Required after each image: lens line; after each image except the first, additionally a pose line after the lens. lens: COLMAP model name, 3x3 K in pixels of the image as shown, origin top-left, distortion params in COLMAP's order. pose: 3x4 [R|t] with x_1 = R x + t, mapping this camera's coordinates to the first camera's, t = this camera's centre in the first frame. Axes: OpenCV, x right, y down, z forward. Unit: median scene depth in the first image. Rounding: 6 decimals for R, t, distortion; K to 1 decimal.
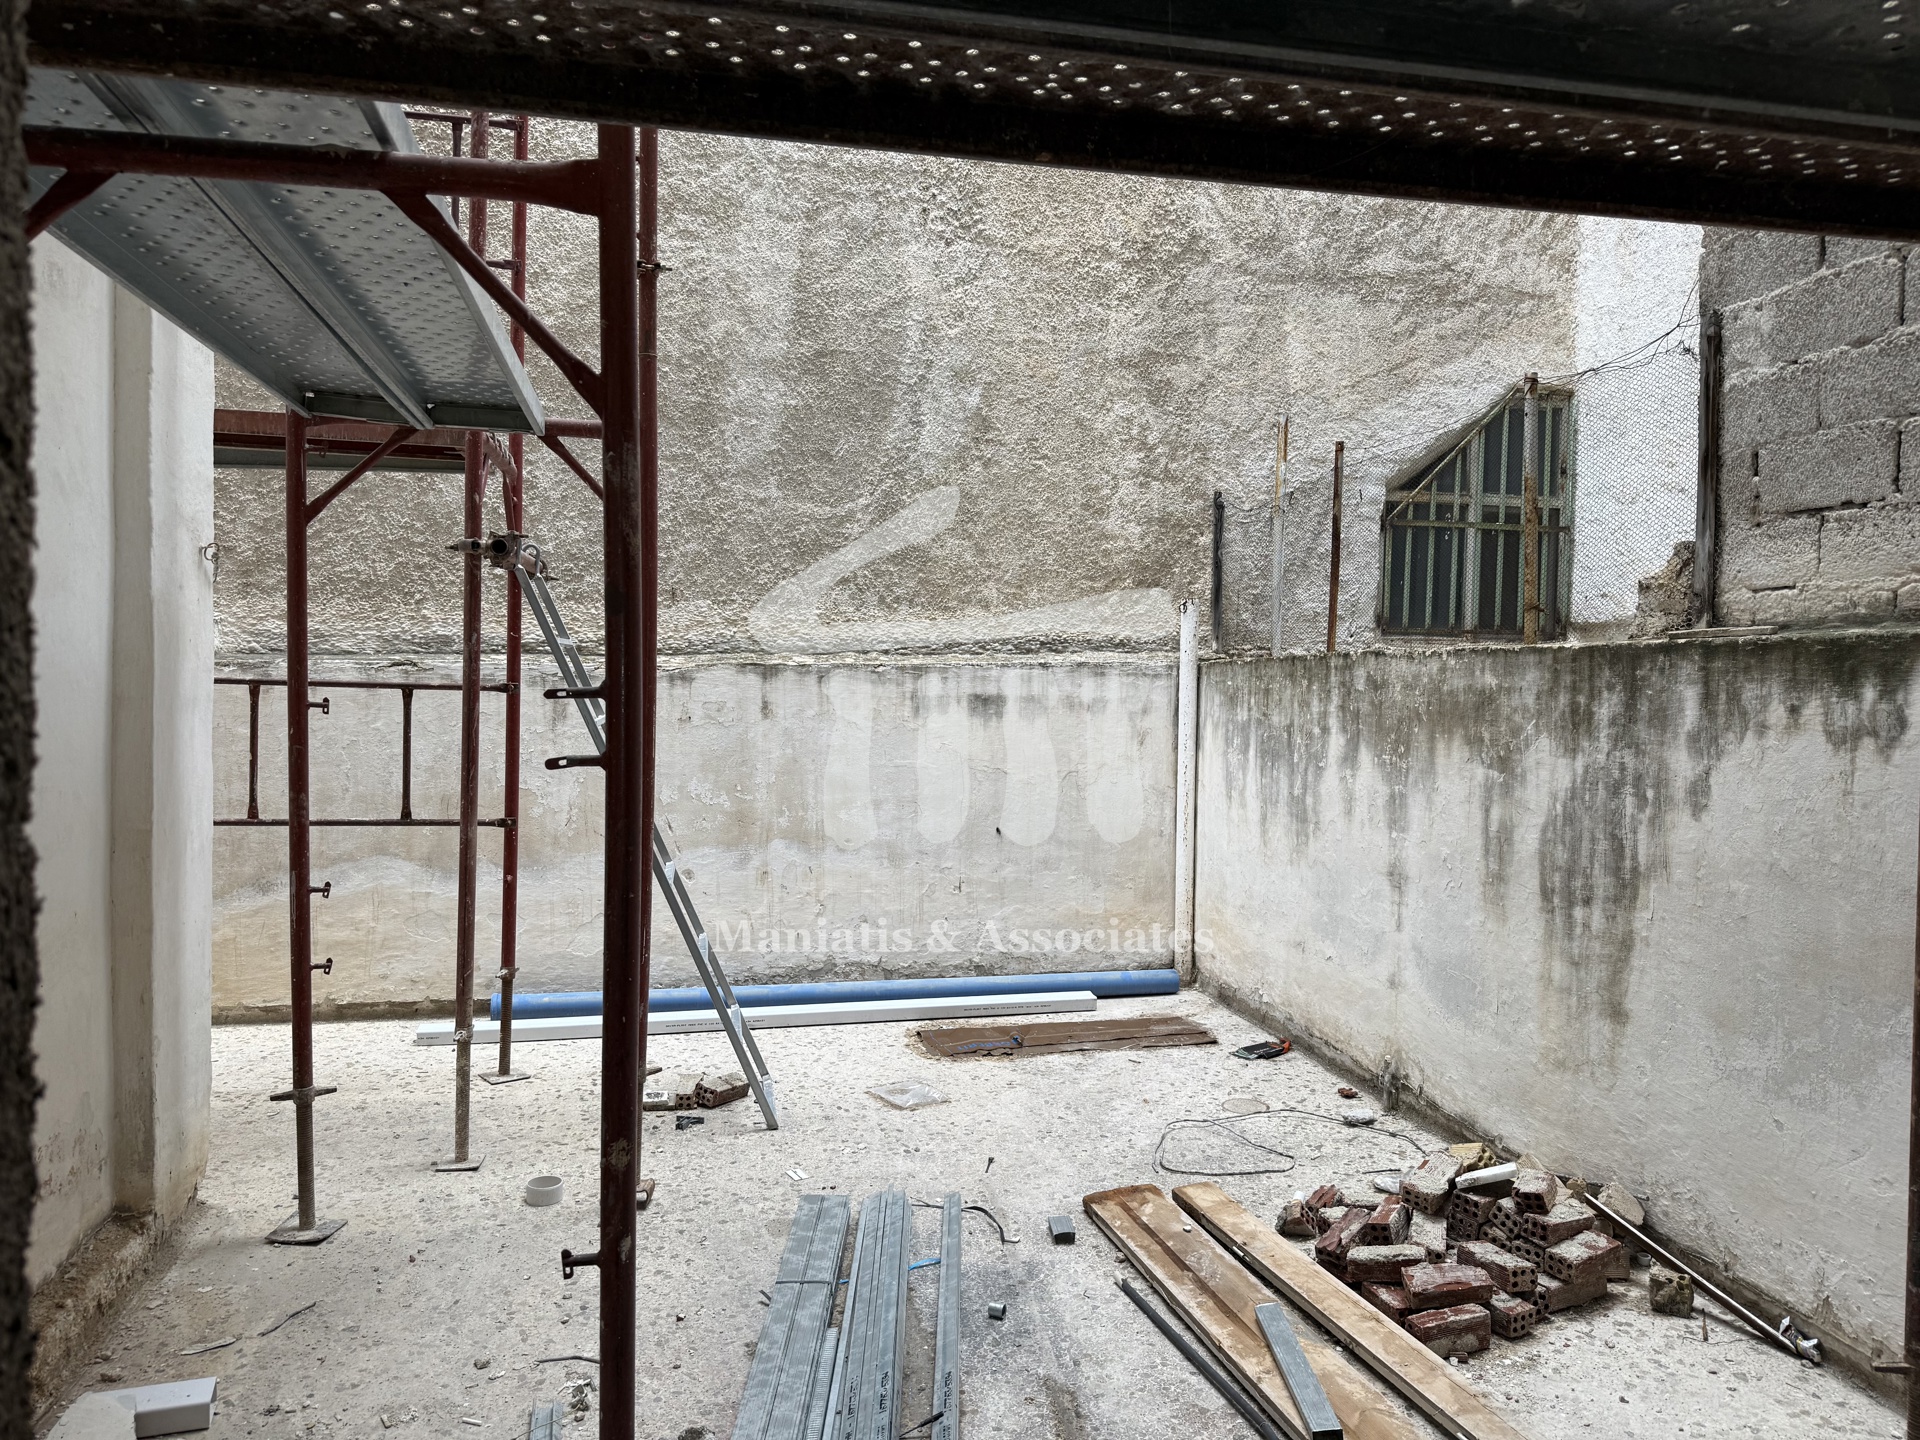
lens RADIAL K [[1333.1, 0, 962.9], [0, 1333.1, 726.9], [0, 0, 1]] dist [0.050242, -0.069421]
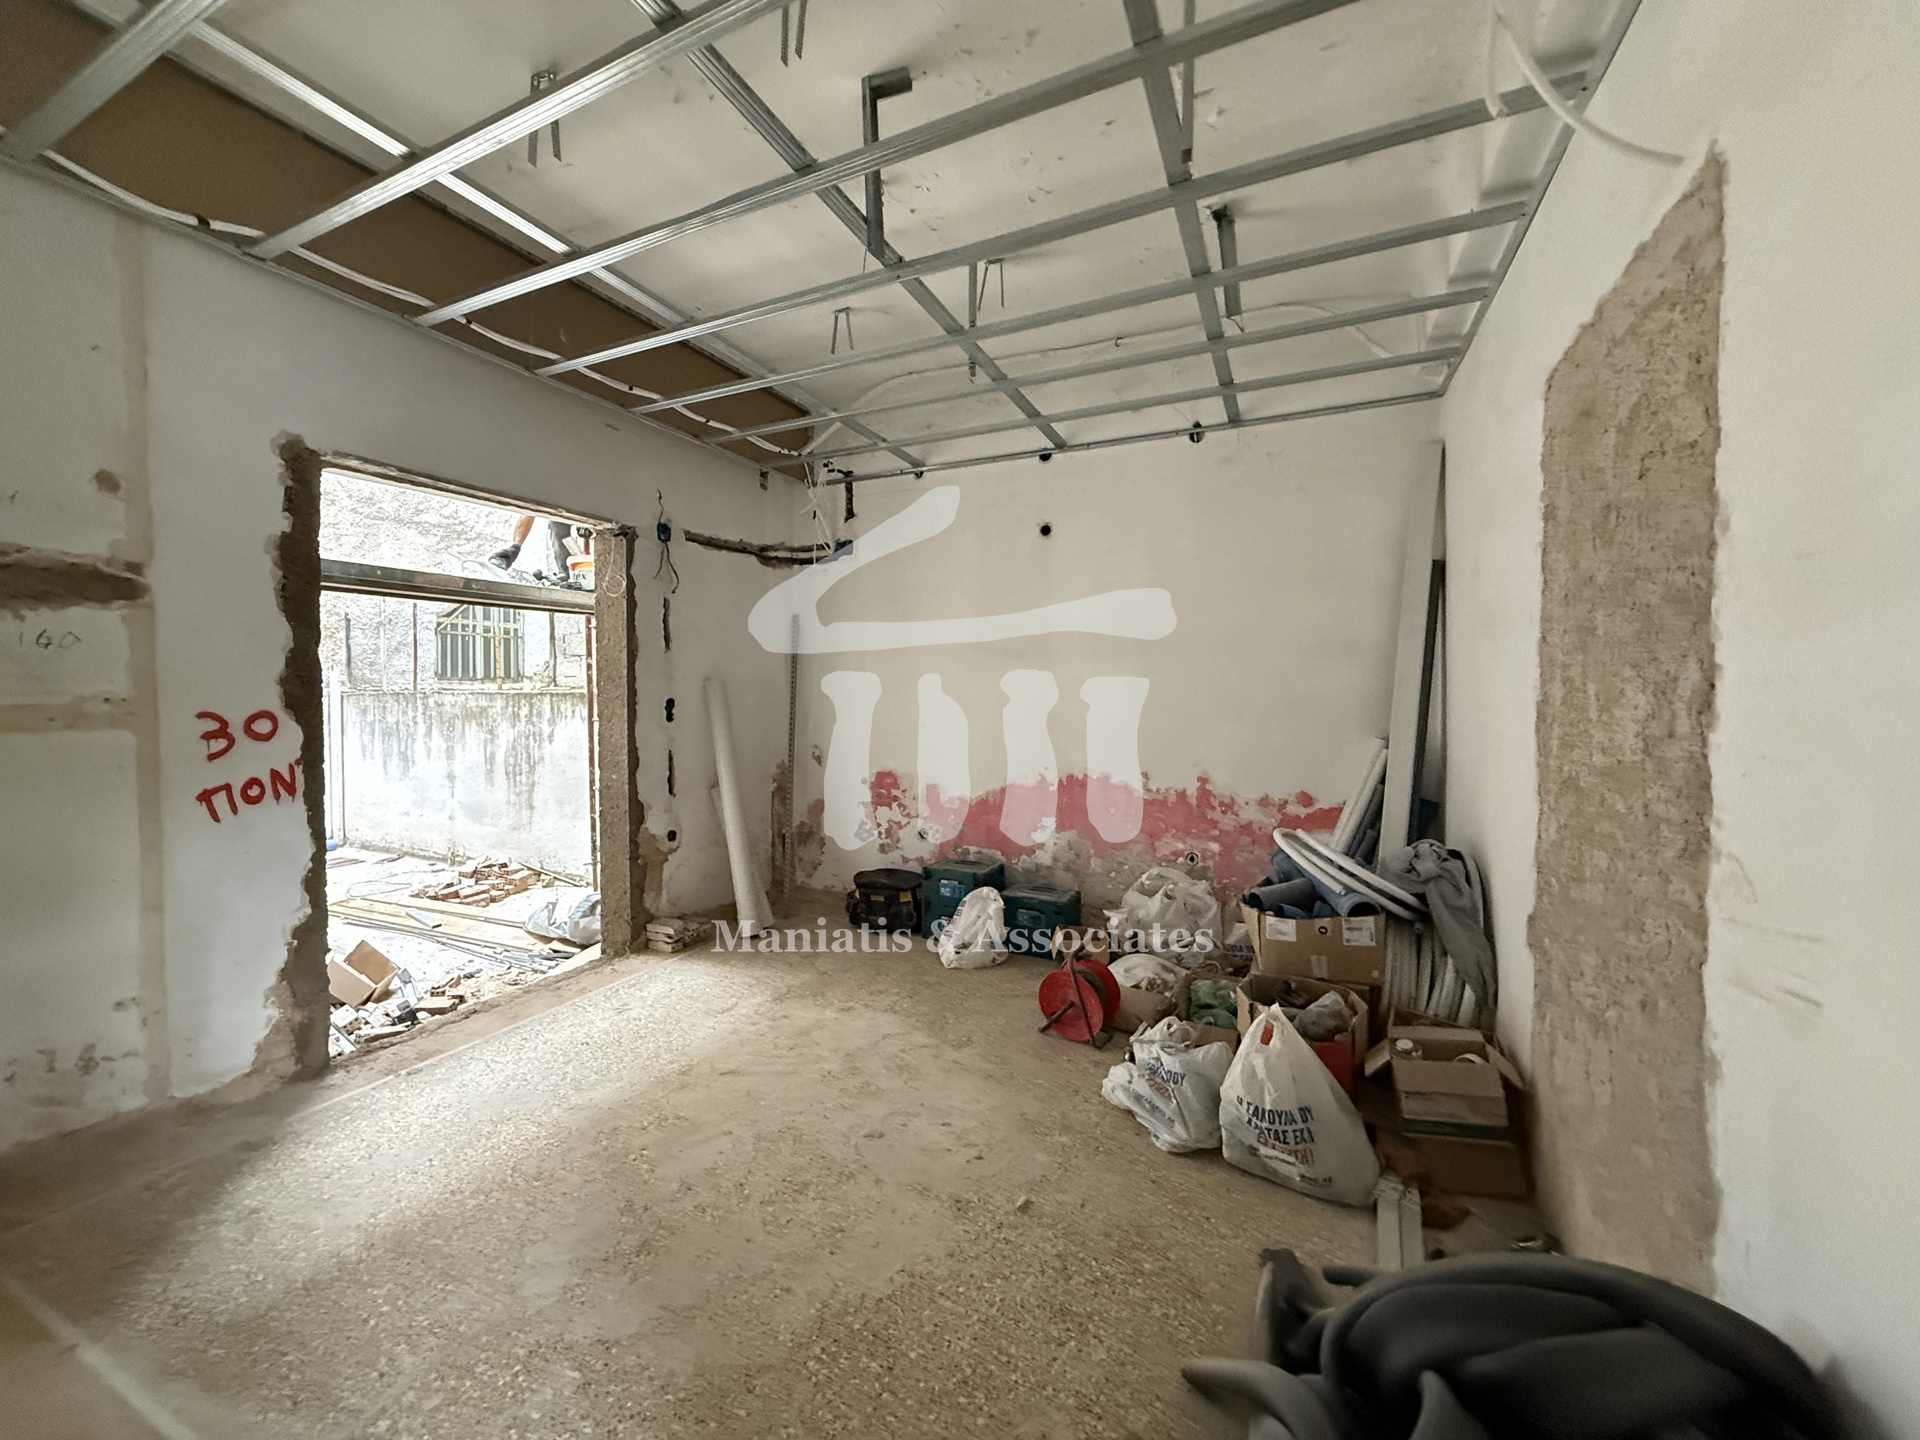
lens RADIAL K [[766.1, 0, 954.8], [0, 766.1, 718.4], [0, 0, 1]] dist [0.000011, 0.000122]
pose [[0.617767, -0.036061, 0.785534, -0.286142], [0.034239, 0.999234, 0.018944, 0.001168], [-0.785616, 0.015193, 0.618528, -0.838526]]
